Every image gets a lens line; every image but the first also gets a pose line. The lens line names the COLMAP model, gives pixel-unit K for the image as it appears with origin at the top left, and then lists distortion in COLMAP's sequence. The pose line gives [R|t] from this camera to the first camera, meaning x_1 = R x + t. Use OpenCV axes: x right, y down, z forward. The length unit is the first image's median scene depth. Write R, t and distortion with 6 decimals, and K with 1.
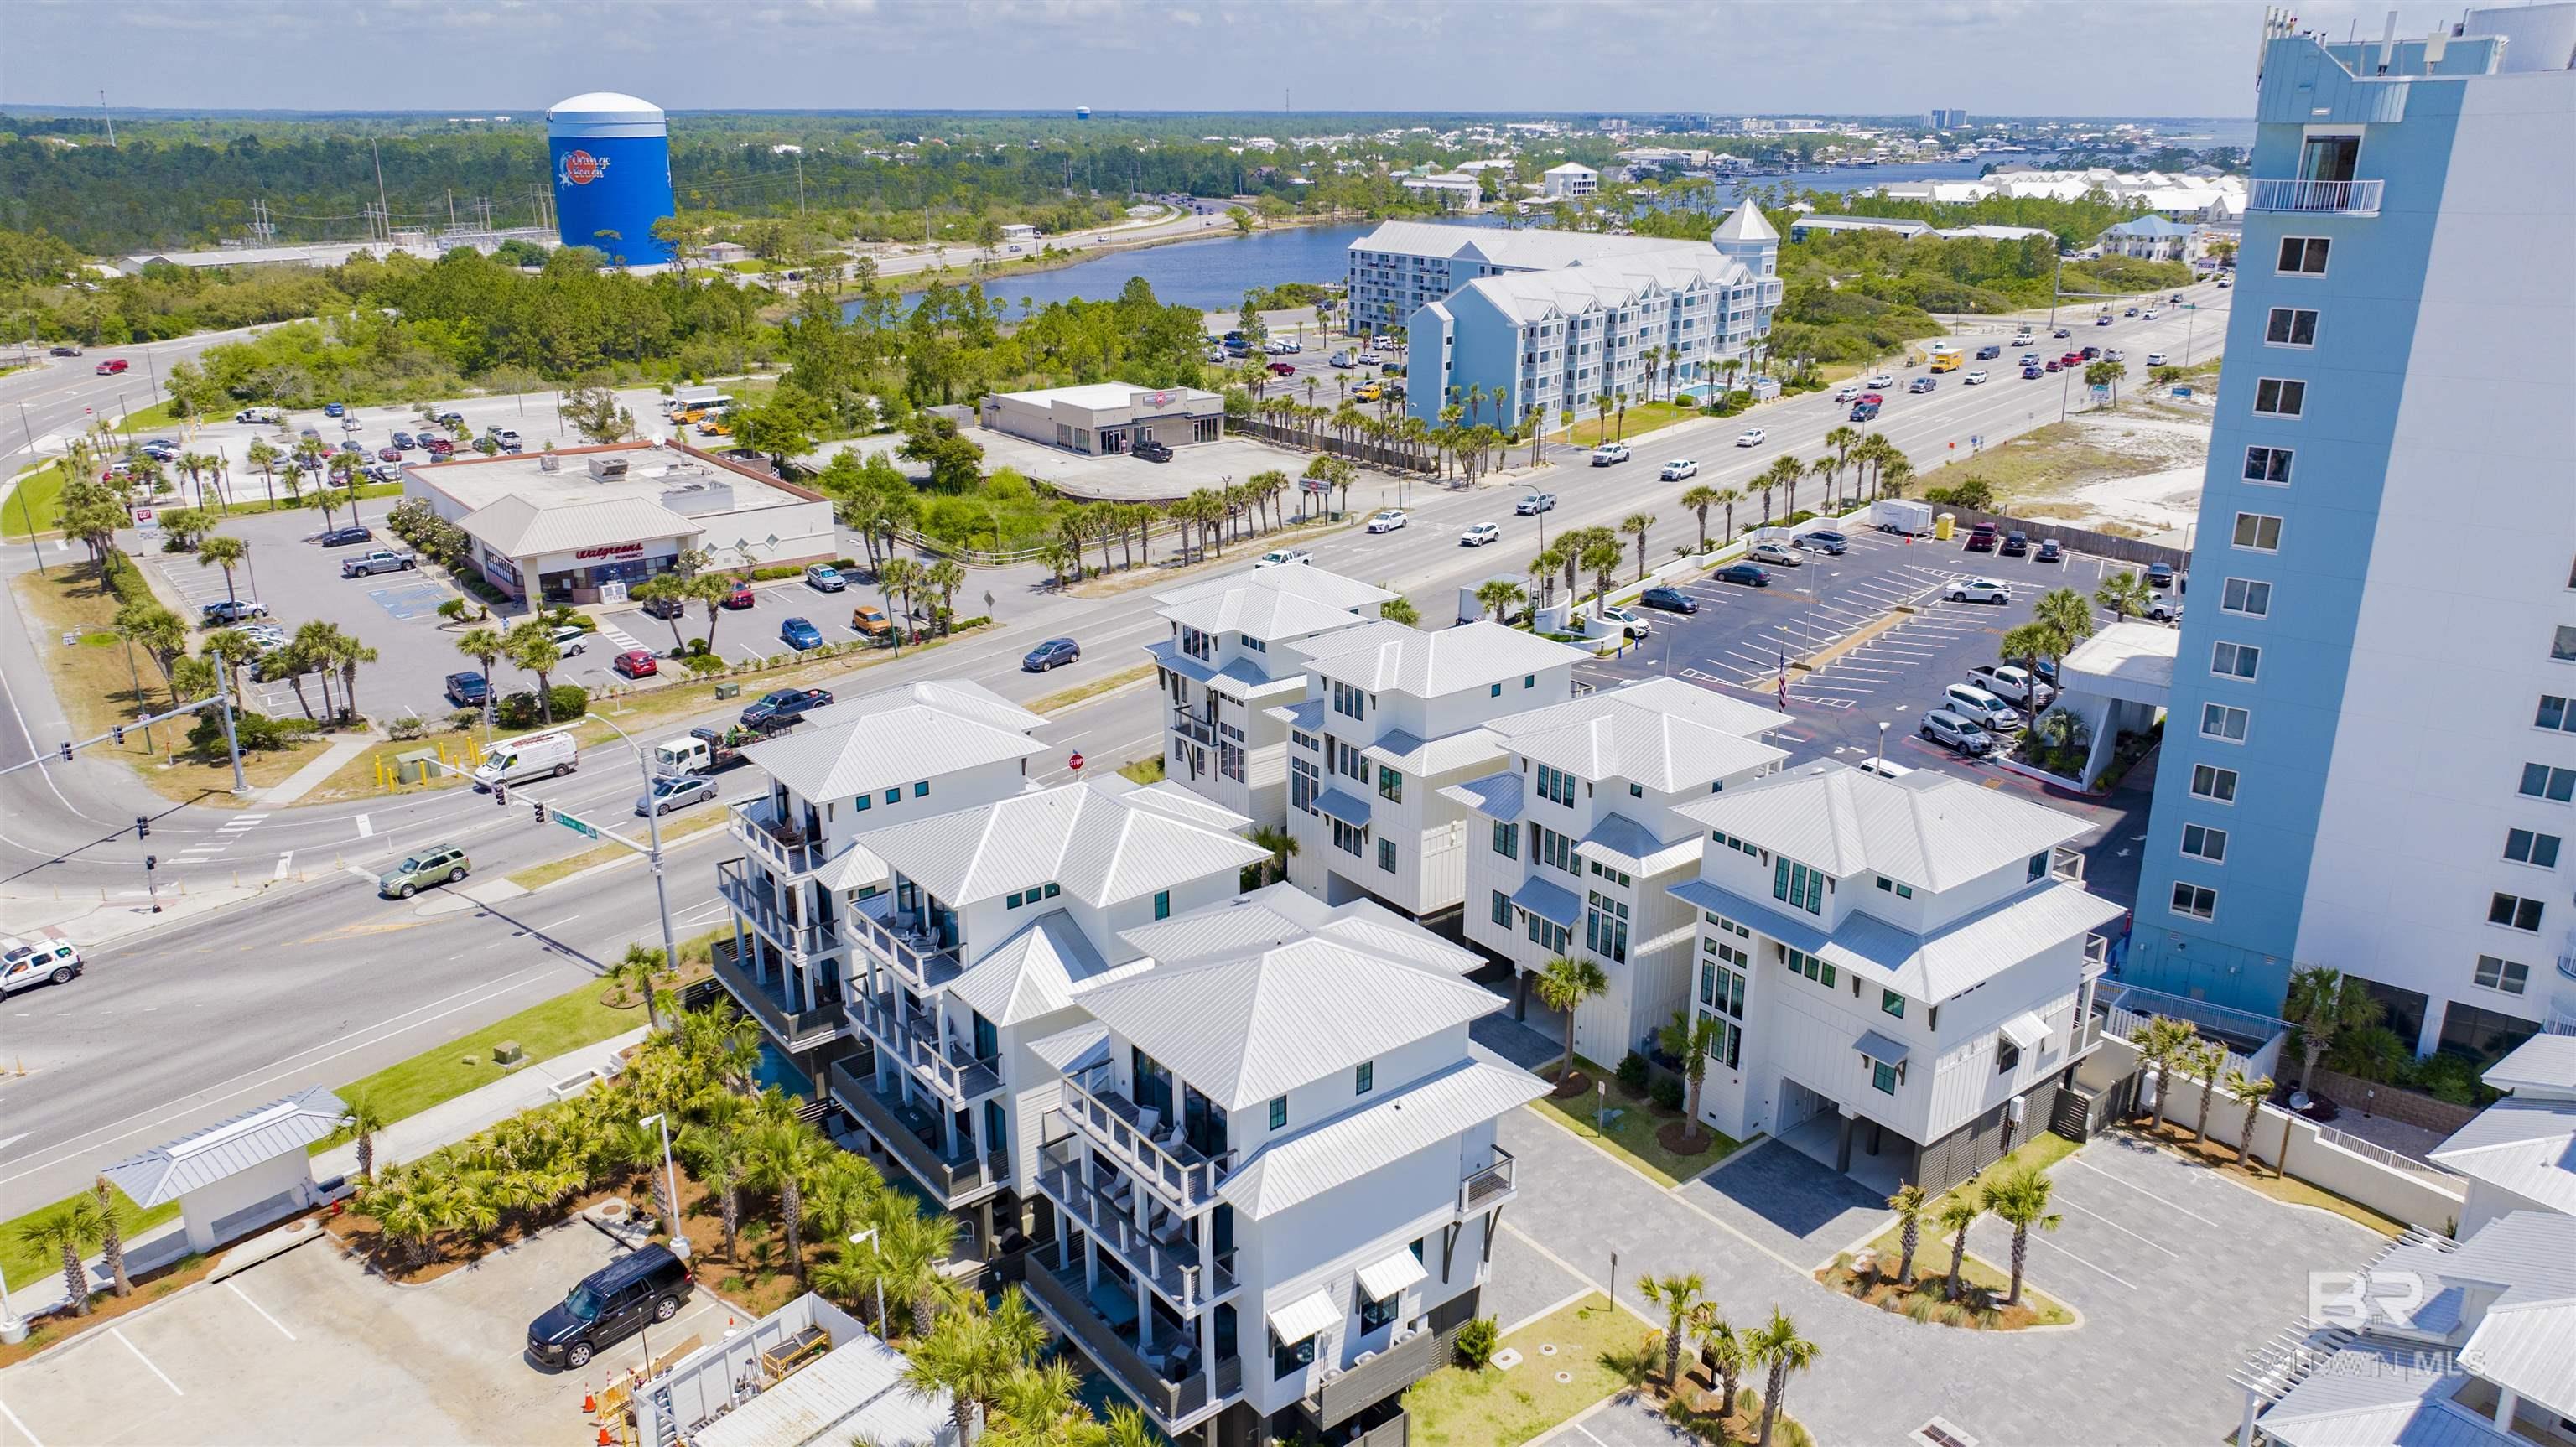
lens RADIAL K [[1815.2, 0, 1295.2], [0, 1815.2, 703.3], [0, 0, 1]] dist [-0.018046, 0.001815]
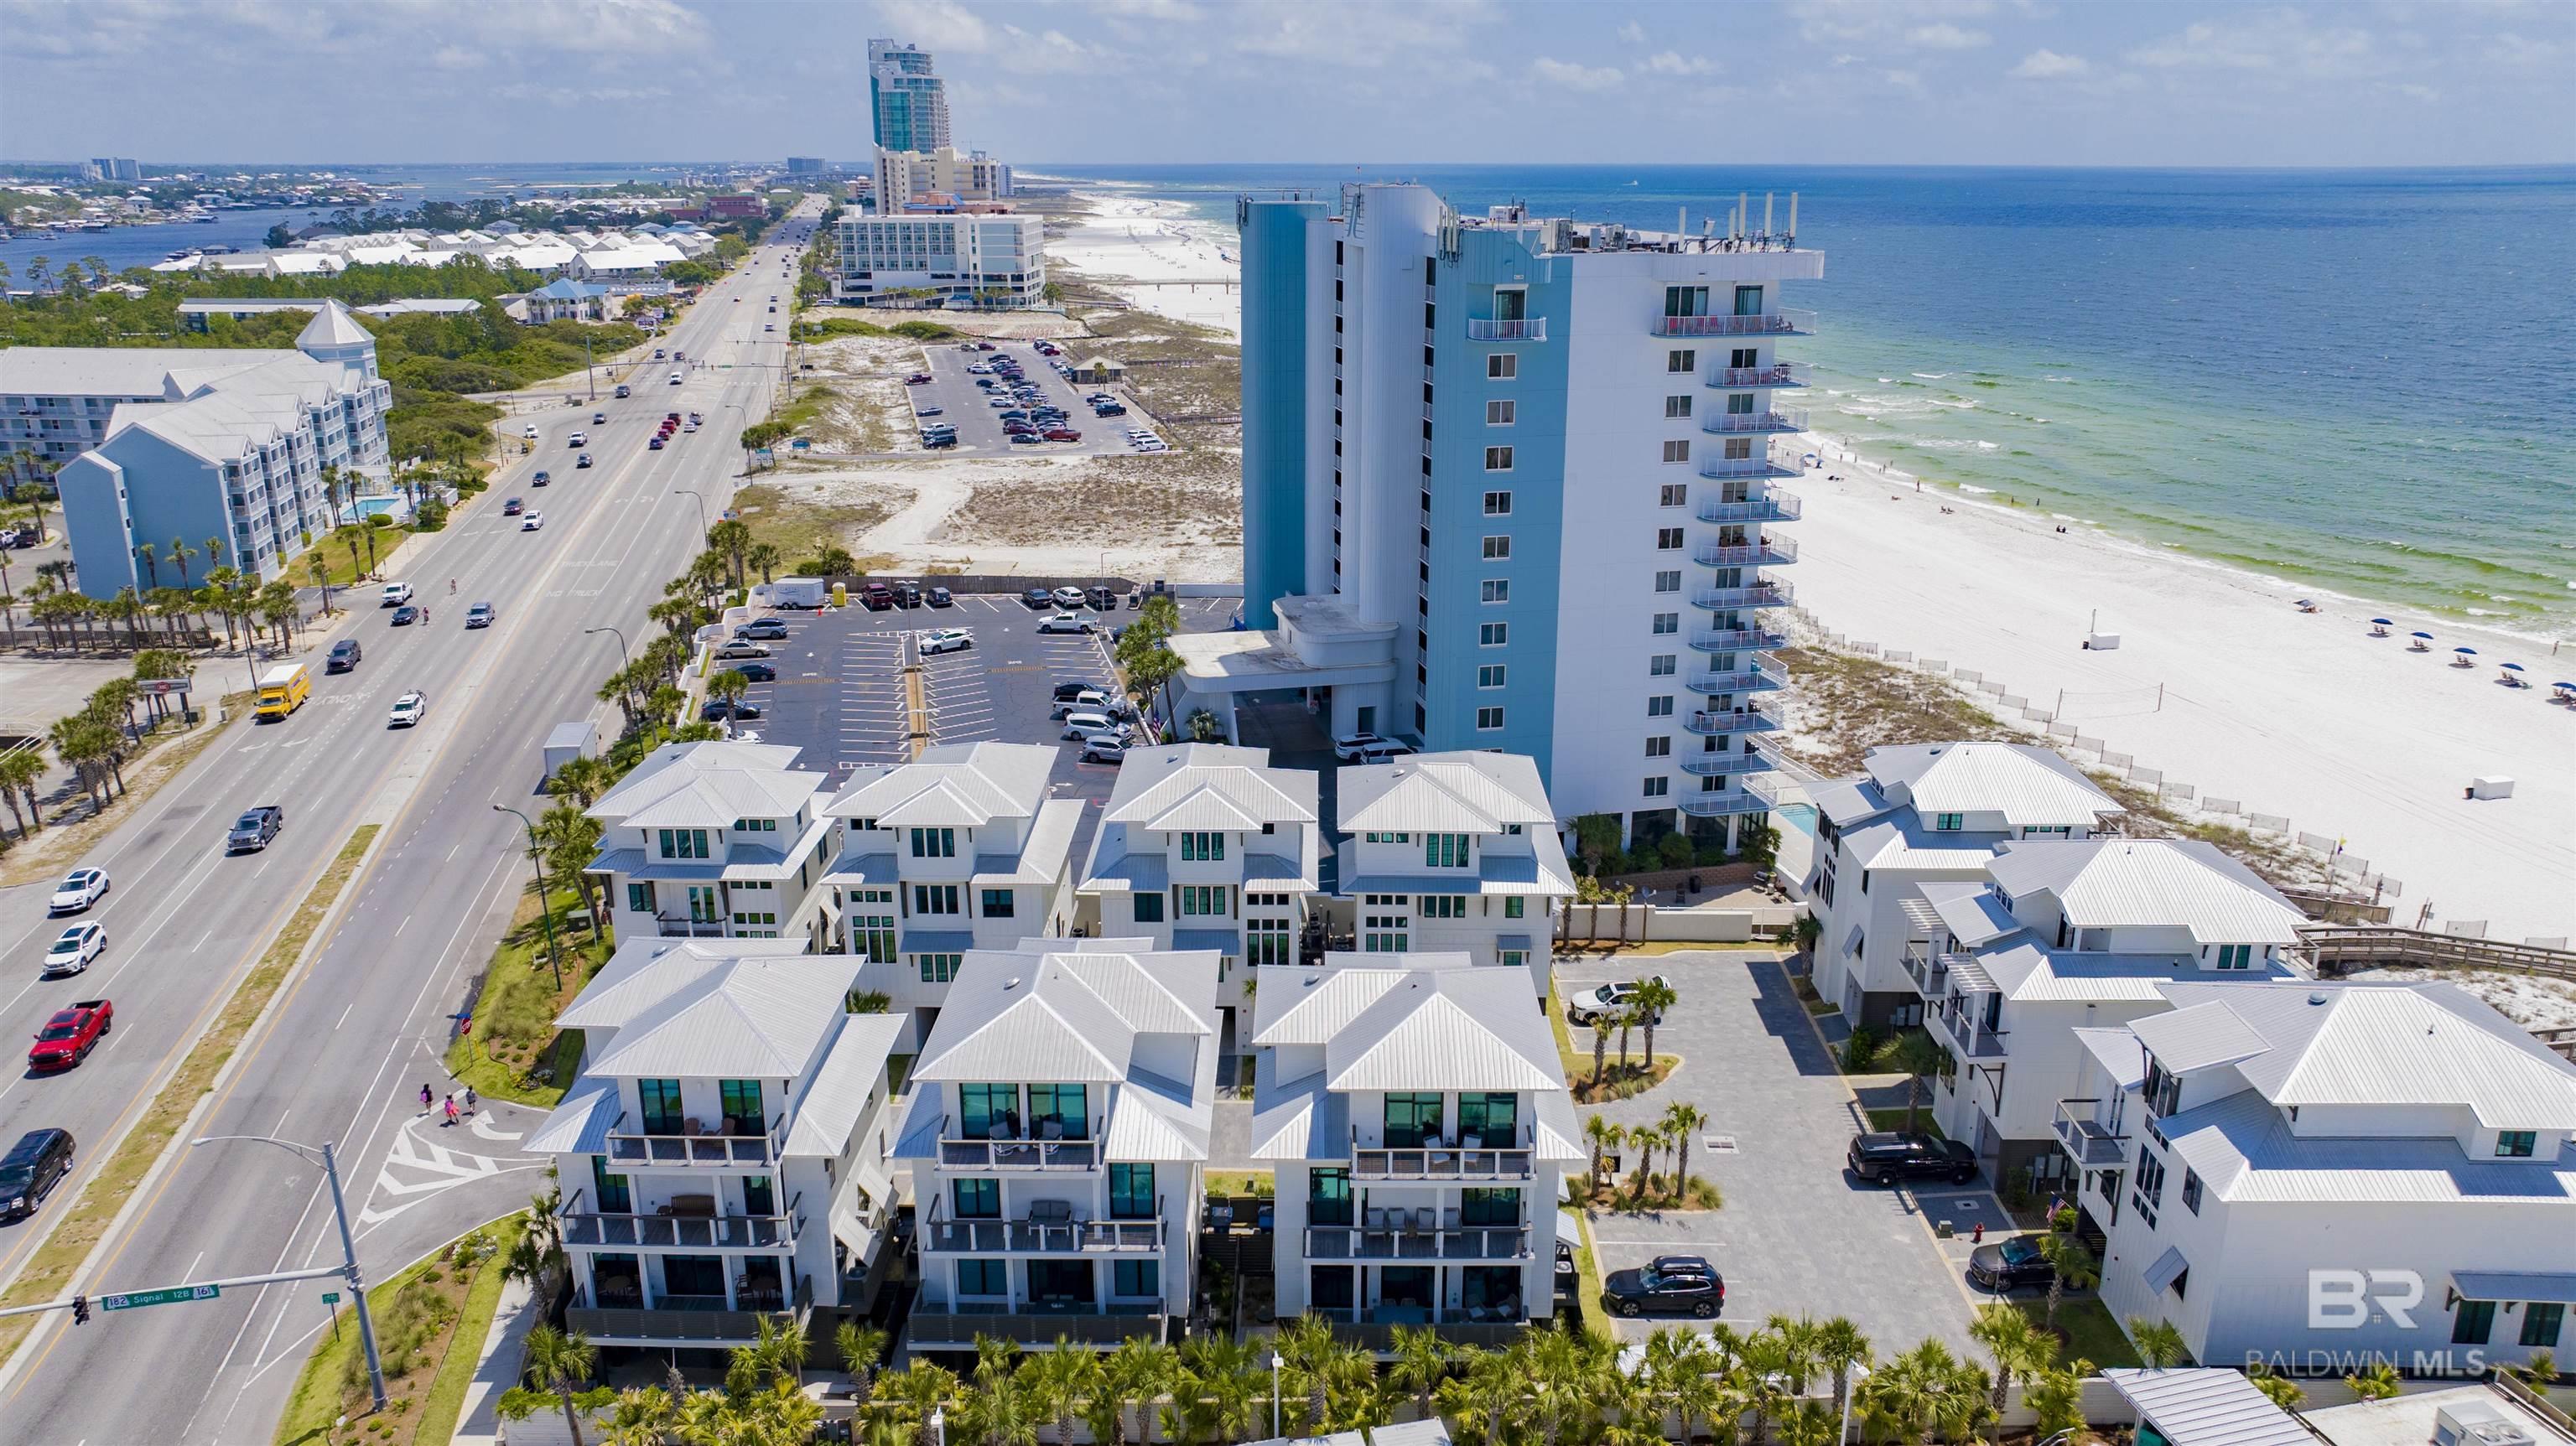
lens RADIAL K [[1815.1, 0, 1295.2], [0, 1815.1, 702.8], [0, 0, 1]] dist [-0.018046, 0.001815]
pose [[0.622154, -0.228515, 0.748802, -0.366858], [0.246012, 0.965069, 0.090111, -0.074067], [-0.743238, 0.128151, 0.656639, 0.073962]]
